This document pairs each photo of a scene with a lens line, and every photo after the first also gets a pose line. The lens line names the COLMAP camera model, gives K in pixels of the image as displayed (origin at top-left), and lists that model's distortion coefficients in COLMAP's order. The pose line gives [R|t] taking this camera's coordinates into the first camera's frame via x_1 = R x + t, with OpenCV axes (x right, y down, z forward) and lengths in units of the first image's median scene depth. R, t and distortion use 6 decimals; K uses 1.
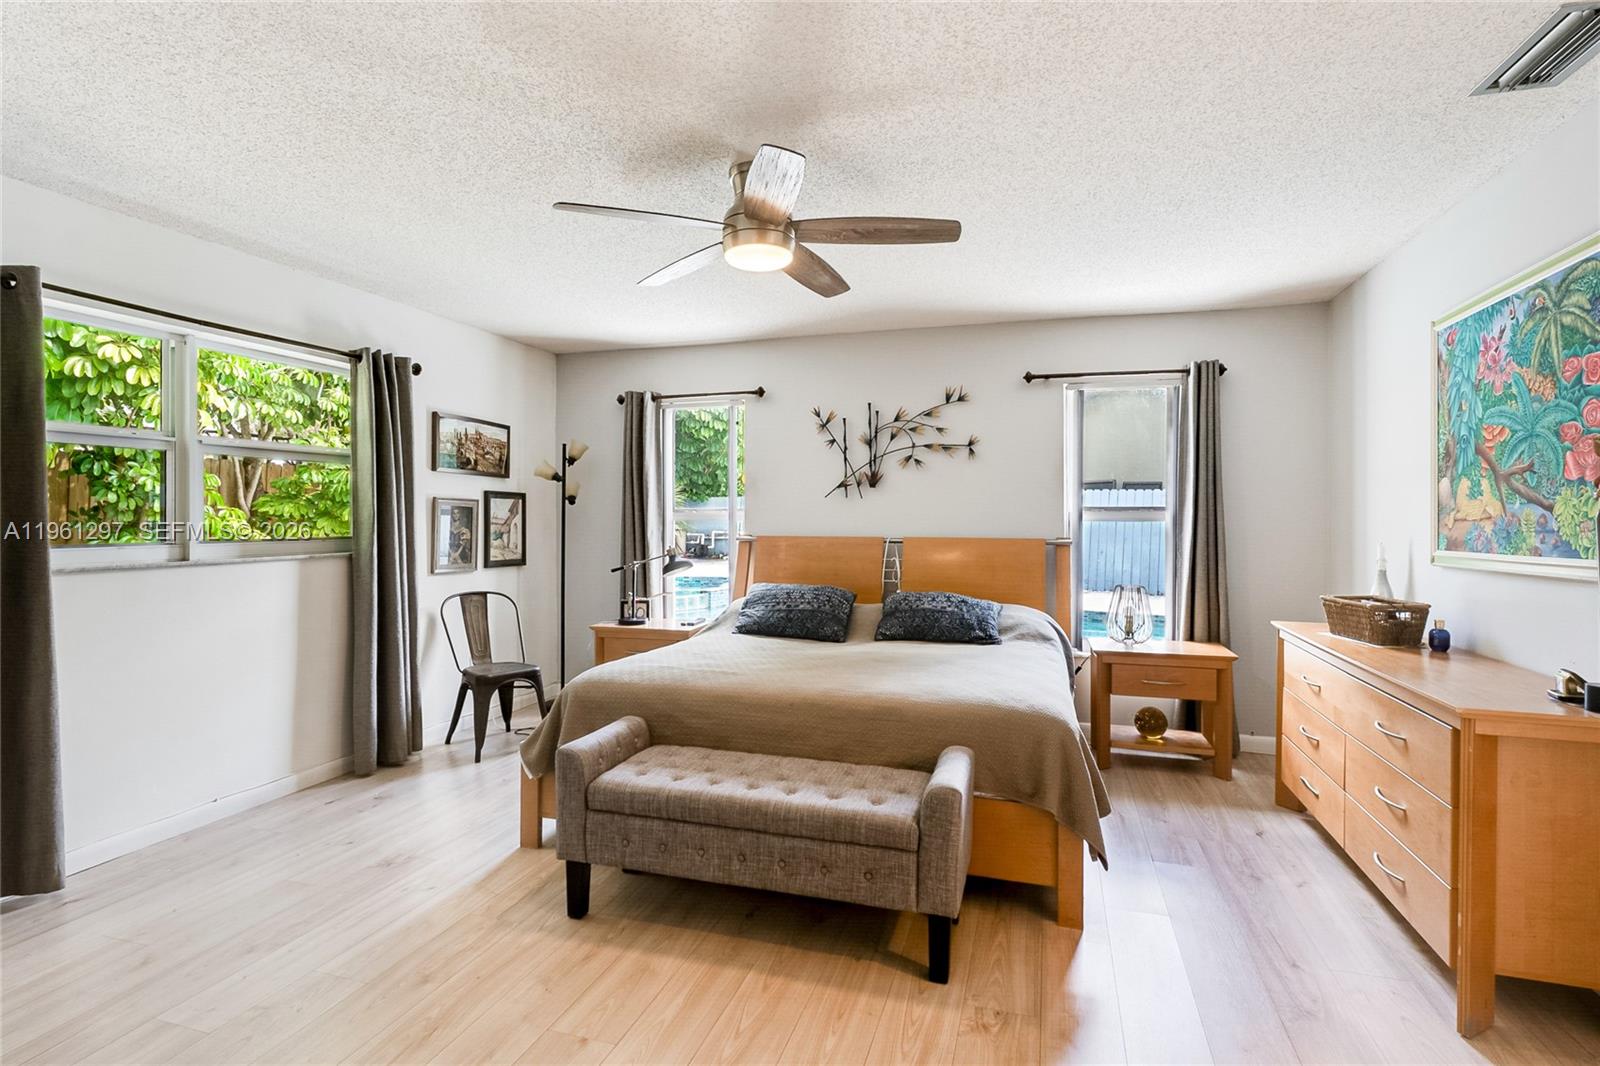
lens RADIAL K [[785.2, 0, 788.8], [0, 785.2, 515.6], [0, 0, 1]] dist [-0.001250, -0.000222]
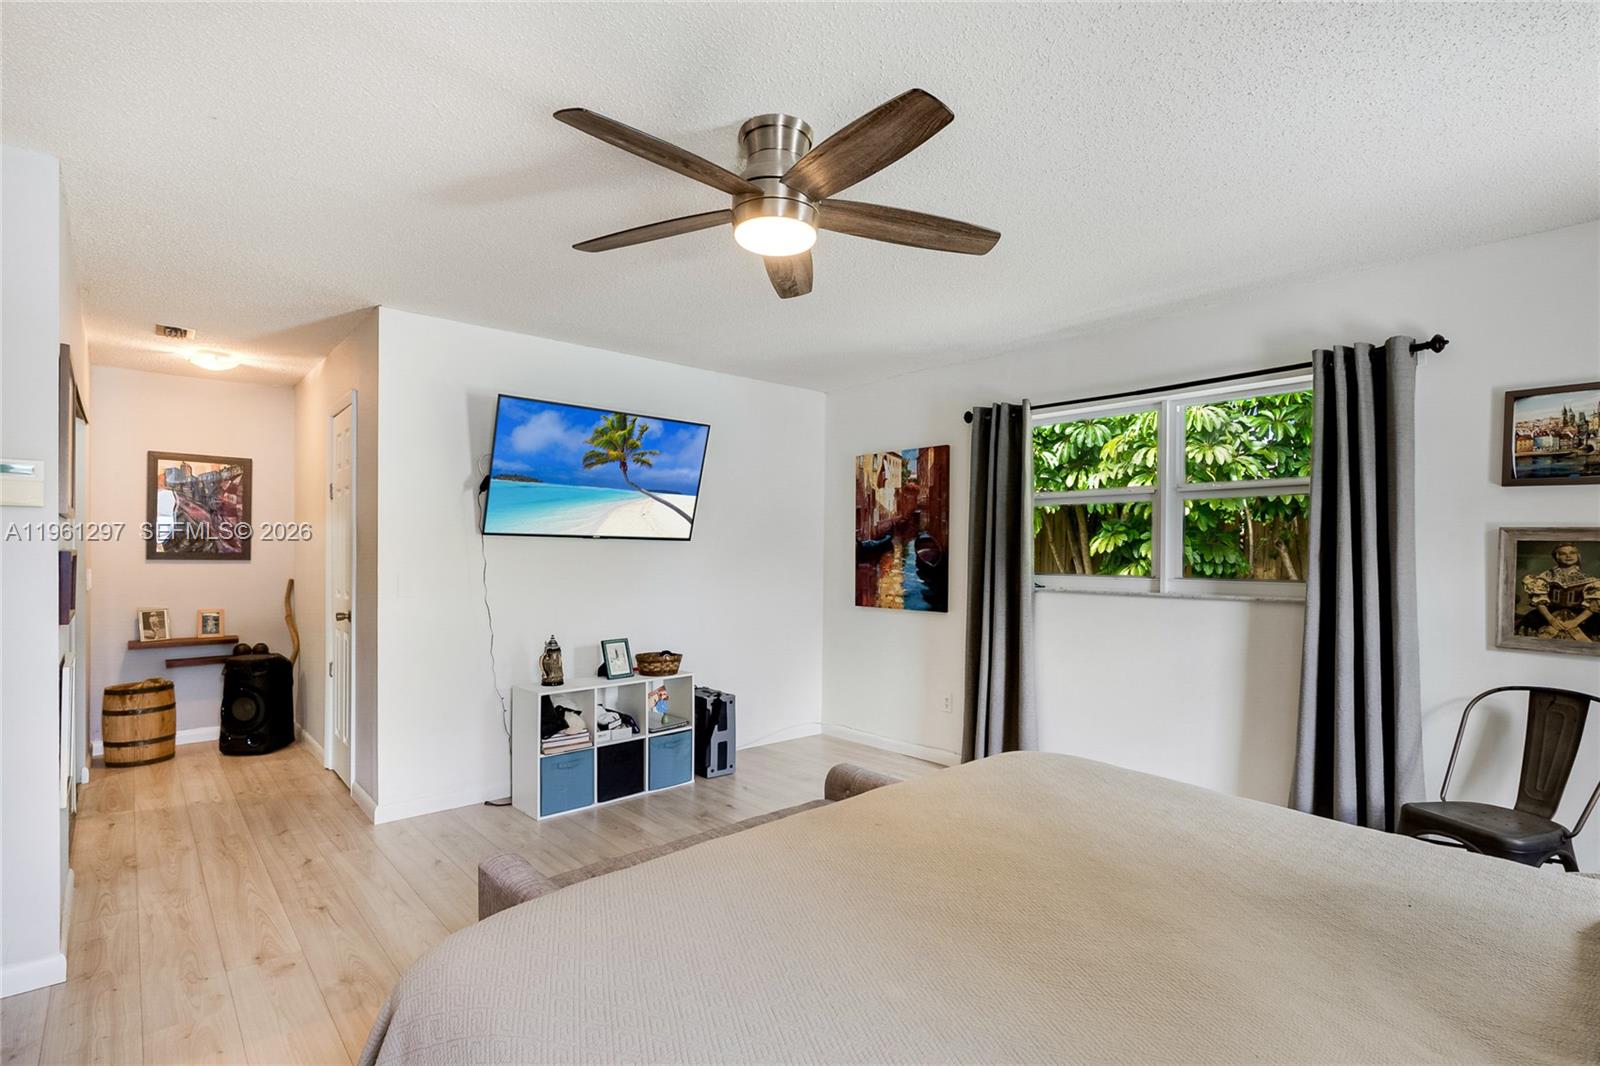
lens RADIAL K [[753.4, 0, 800.0], [0, 753.4, 533.0], [0, 0, 1]] dist [-0.000408, -0.000050]
pose [[-0.495501, -0.016377, -0.868453, 0.430161], [0.001059, 0.999810, -0.019459, -0.009622], [0.868607, -0.010561, -0.495390, 0.959528]]
